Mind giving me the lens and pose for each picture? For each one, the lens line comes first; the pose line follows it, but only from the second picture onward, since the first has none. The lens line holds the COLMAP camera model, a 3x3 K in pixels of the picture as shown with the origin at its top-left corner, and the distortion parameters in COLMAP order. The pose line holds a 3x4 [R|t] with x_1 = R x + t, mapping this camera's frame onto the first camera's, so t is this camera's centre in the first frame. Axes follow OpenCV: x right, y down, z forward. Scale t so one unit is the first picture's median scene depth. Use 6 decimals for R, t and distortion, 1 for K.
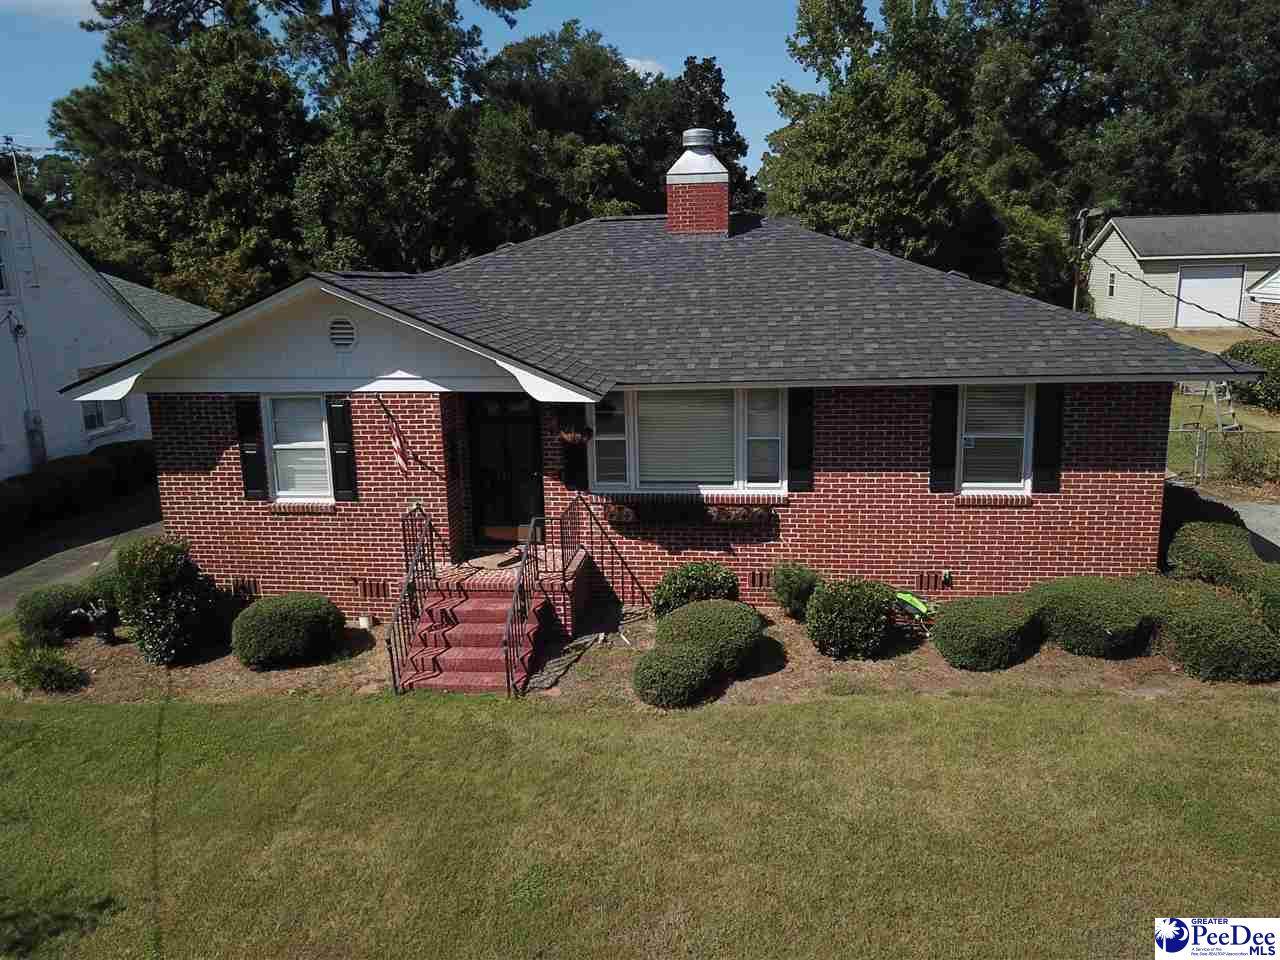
lens RADIAL K [[979.2, 0, 635.5], [0, 979.2, 455.8], [0, 0, 1]] dist [-0.003215, 0.000873]
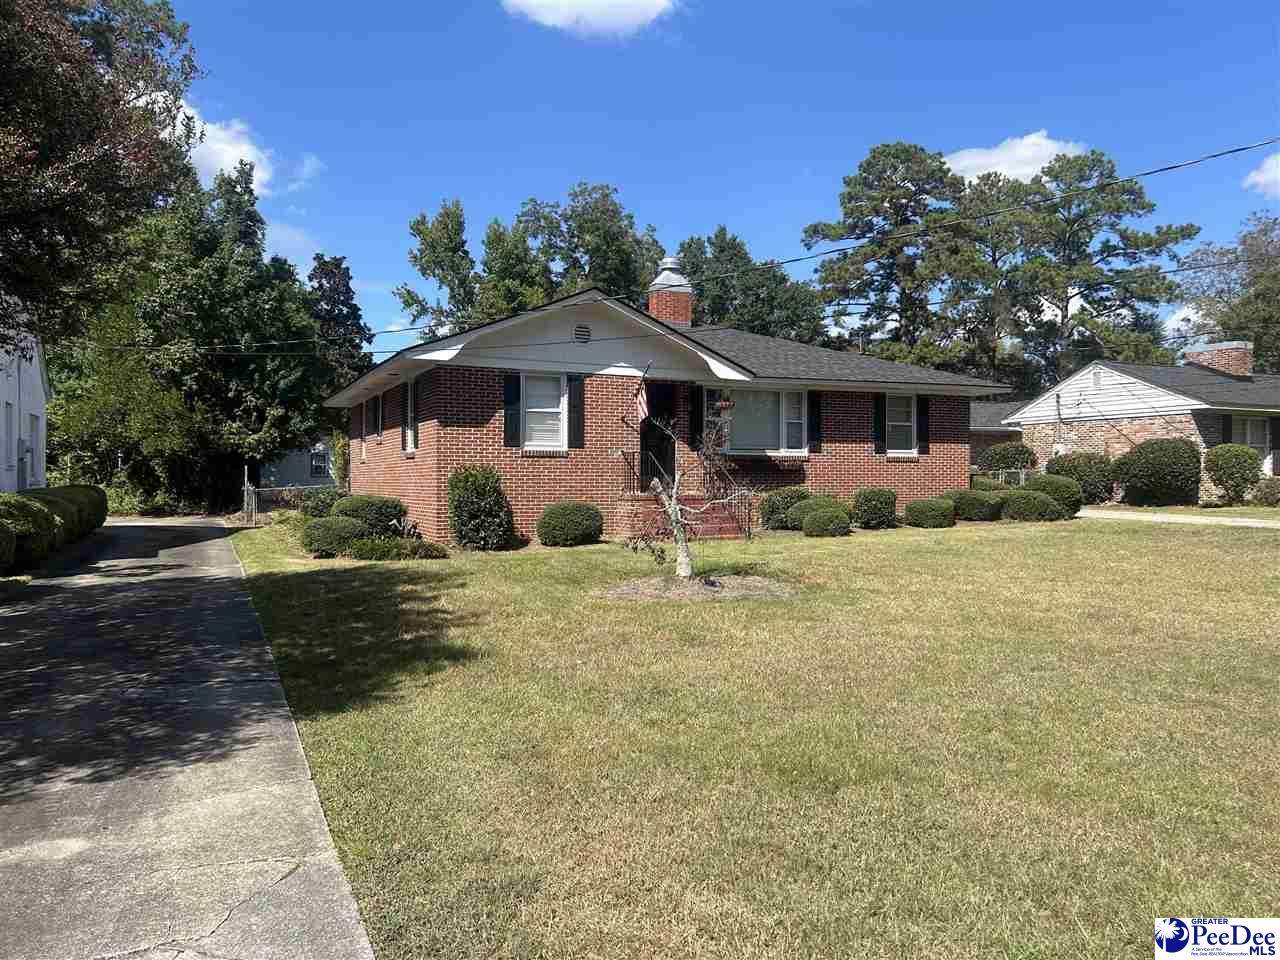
lens RADIAL K [[951.5, 0, 640.0], [0, 951.5, 480.0], [0, 0, 1]] dist [0.056571, -0.066428]
pose [[0.848385, 0.029190, 0.528575, -0.953341], [0.081474, 0.979383, -0.184855, 0.358669], [-0.523073, 0.199894, 0.828515, -0.210373]]
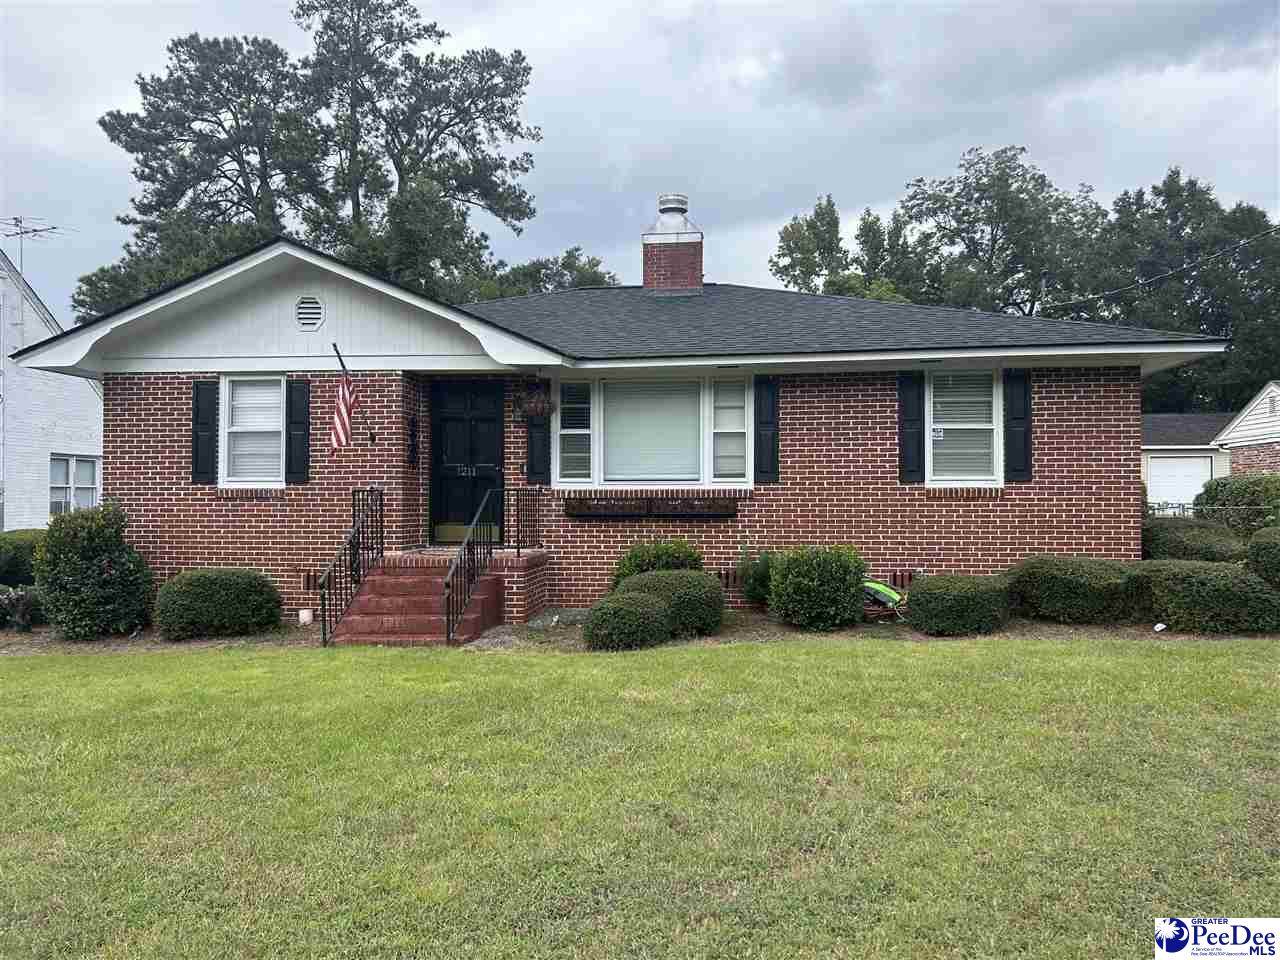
lens RADIAL K [[951.5, 0, 640.0], [0, 951.5, 480.0], [0, 0, 1]] dist [0.056571, -0.066428]
pose [[0.999583, 0.027480, 0.008841, 0.032833], [-0.024855, 0.975046, -0.220607, 0.239278], [-0.014683, 0.220296, 0.975323, 0.073910]]
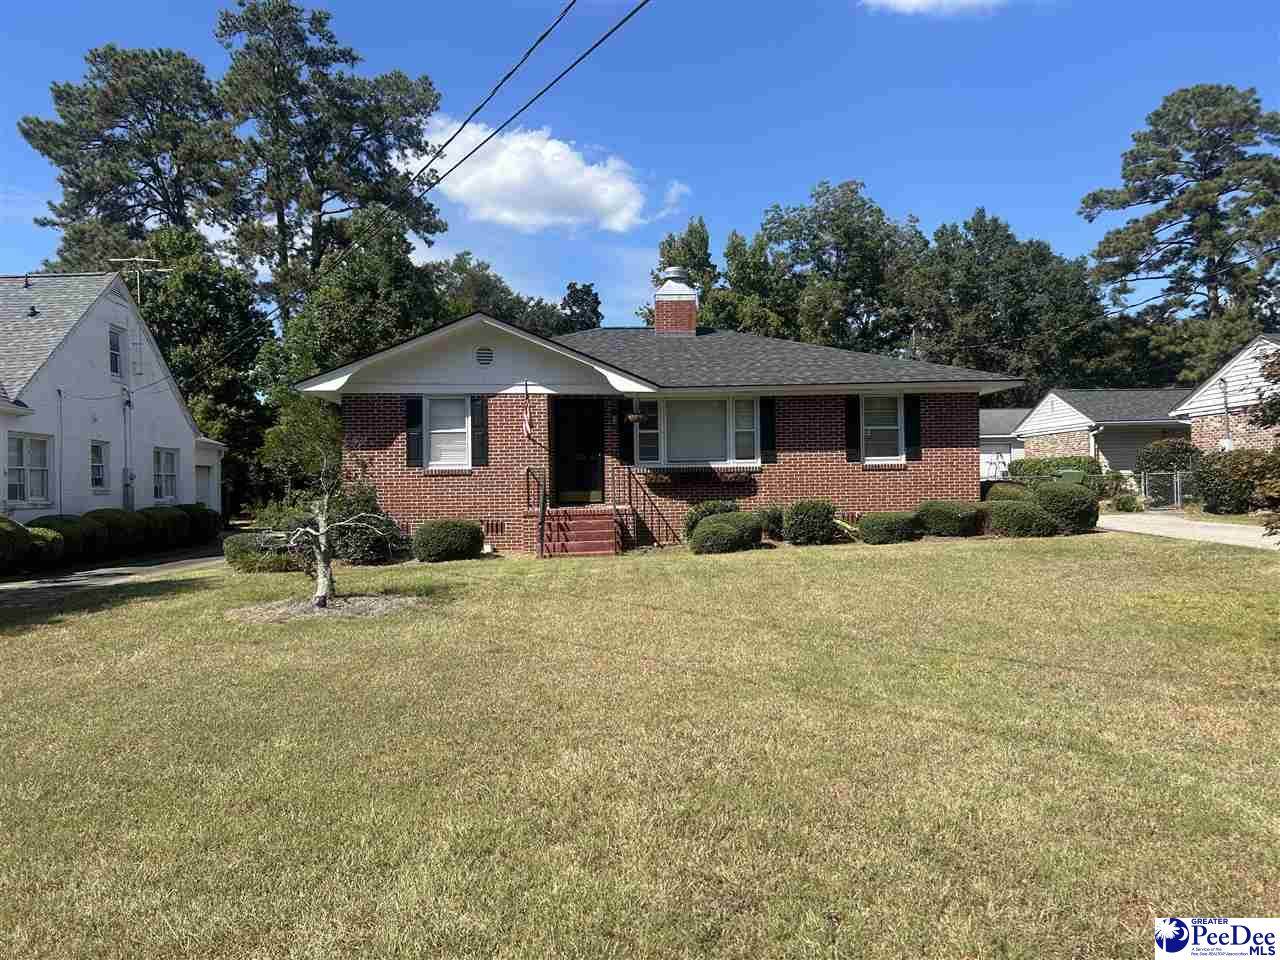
lens RADIAL K [[951.5, 0, 640.0], [0, 951.5, 480.0], [0, 0, 1]] dist [0.056571, -0.066428]
pose [[0.984086, 0.014882, 0.177068, -0.309481], [0.023199, 0.977197, -0.211063, 0.379999], [-0.176172, 0.211812, 0.961301, -0.449982]]
